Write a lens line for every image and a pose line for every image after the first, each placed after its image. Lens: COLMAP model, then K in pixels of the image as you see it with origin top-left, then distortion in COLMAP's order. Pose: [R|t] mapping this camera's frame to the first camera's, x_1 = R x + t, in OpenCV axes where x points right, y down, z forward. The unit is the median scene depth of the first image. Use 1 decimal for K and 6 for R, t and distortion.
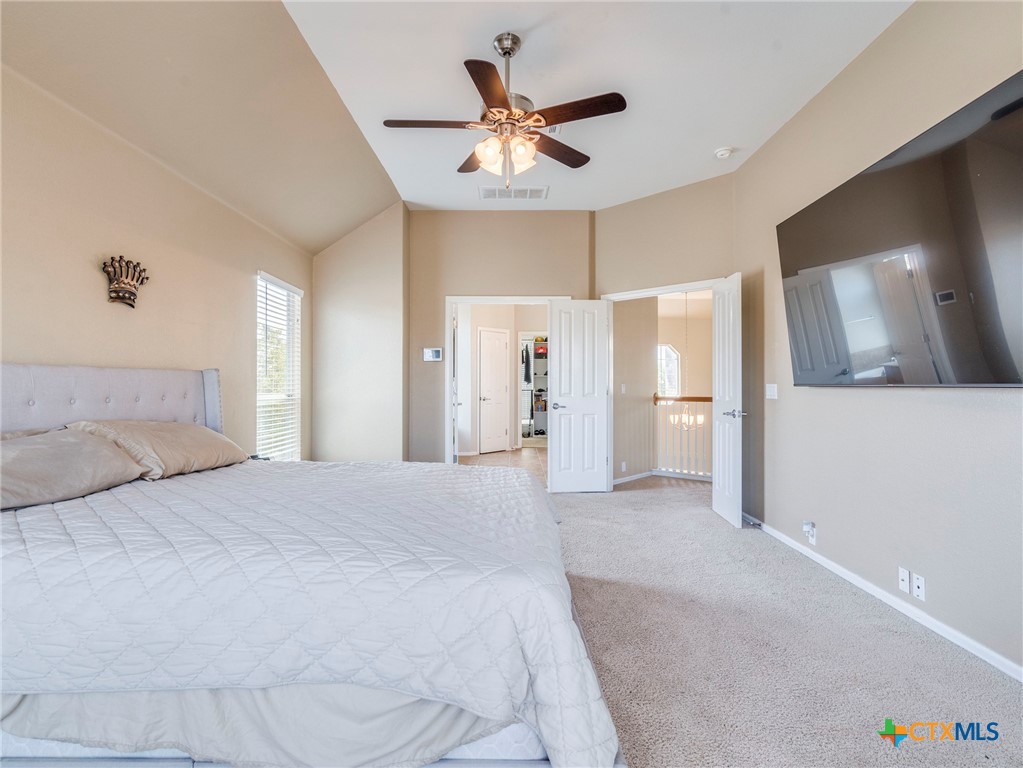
lens RADIAL K [[524.7, 0, 512.7], [0, 524.7, 385.3], [0, 0, 1]] dist [-0.003656, -0.000070]
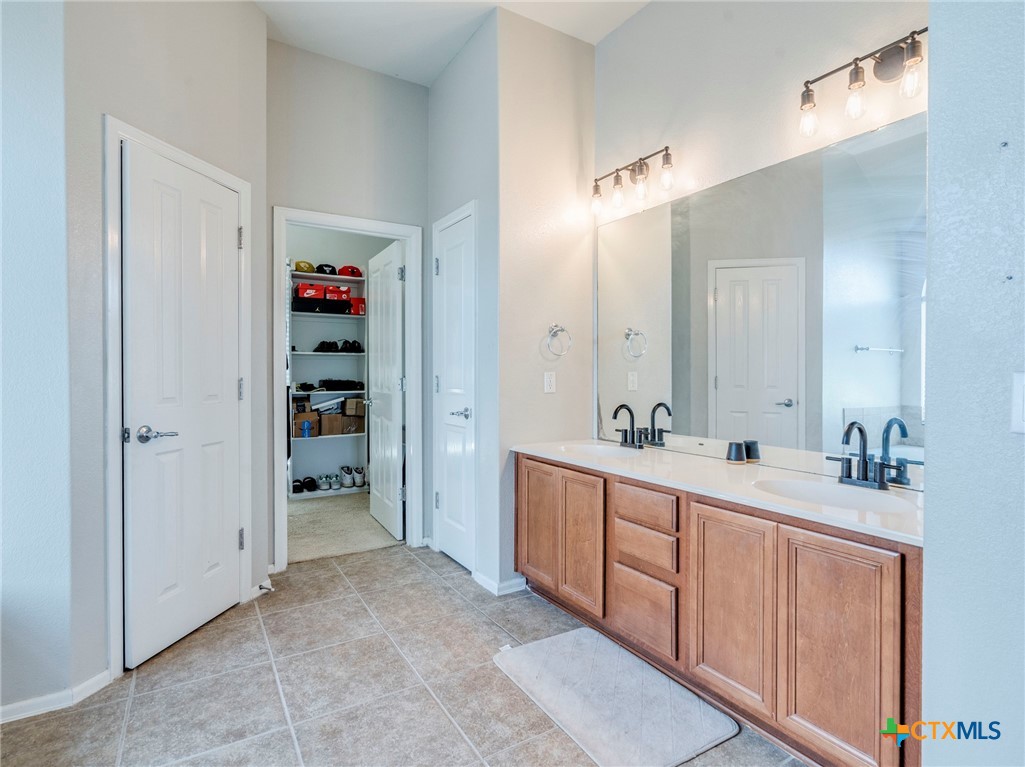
lens RADIAL K [[525.8, 0, 509.6], [0, 525.8, 376.9], [0, 0, 1]] dist [-0.003656, -0.000070]
pose [[0.854908, -0.006399, 0.518741, -0.034181], [0.001228, 0.999946, 0.010311, -0.003259], [-0.518779, -0.008178, 0.854869, 0.674635]]
